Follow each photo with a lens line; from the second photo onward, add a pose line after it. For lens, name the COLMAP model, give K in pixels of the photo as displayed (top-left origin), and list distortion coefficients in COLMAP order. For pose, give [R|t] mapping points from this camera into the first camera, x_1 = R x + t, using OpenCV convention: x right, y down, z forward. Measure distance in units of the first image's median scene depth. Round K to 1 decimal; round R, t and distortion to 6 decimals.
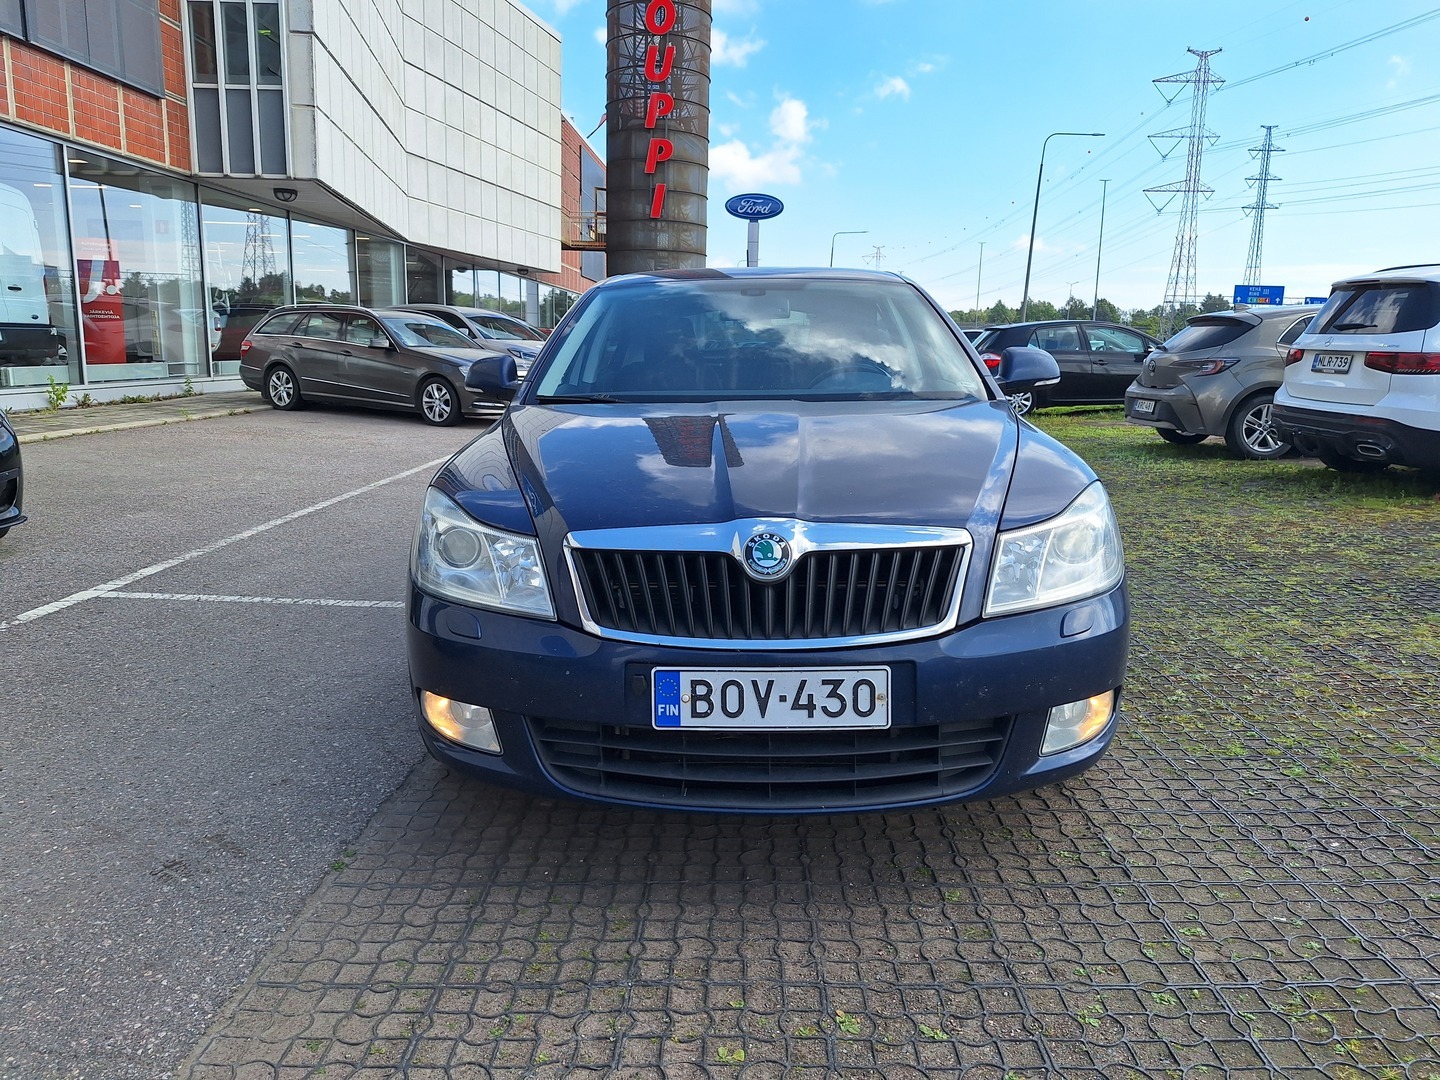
lens RADIAL K [[986.3, 0, 718.7], [0, 986.3, 537.6], [0, 0, 1]] dist [0.084505, -0.088030]
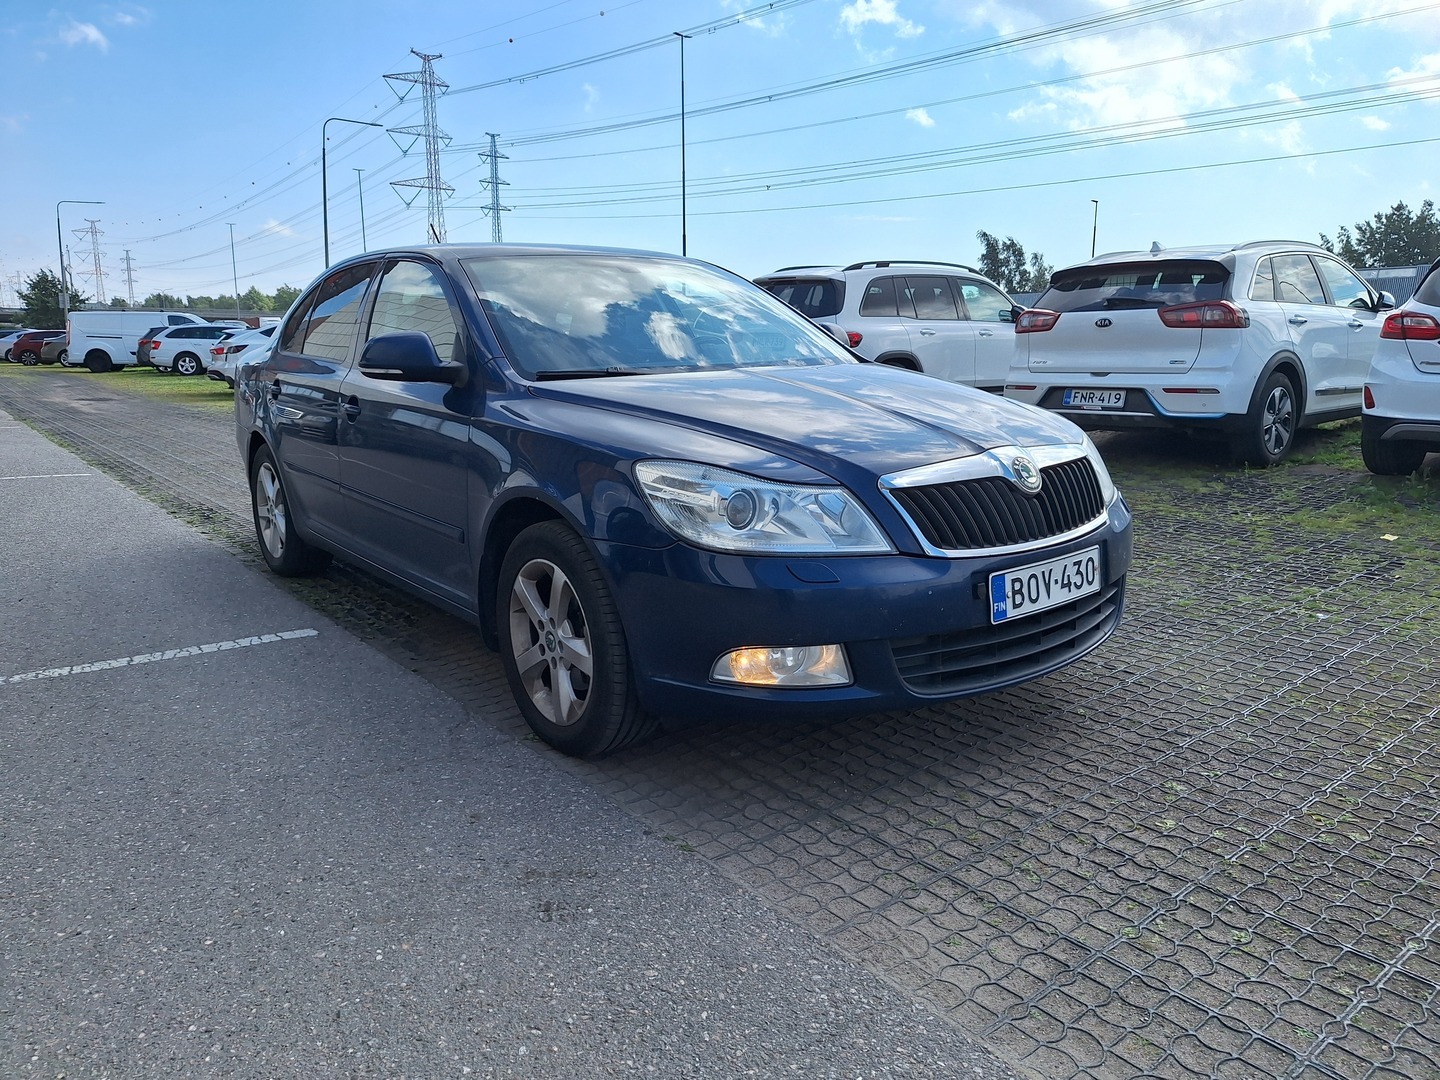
lens RADIAL K [[986.3, 0, 718.7], [0, 986.3, 537.6], [0, 0, 1]] dist [0.084505, -0.088030]
pose [[0.765044, -0.134955, 0.629679, -1.088010], [0.126235, 0.990252, 0.058862, -0.027515], [-0.631485, 0.034456, 0.774622, 0.264006]]
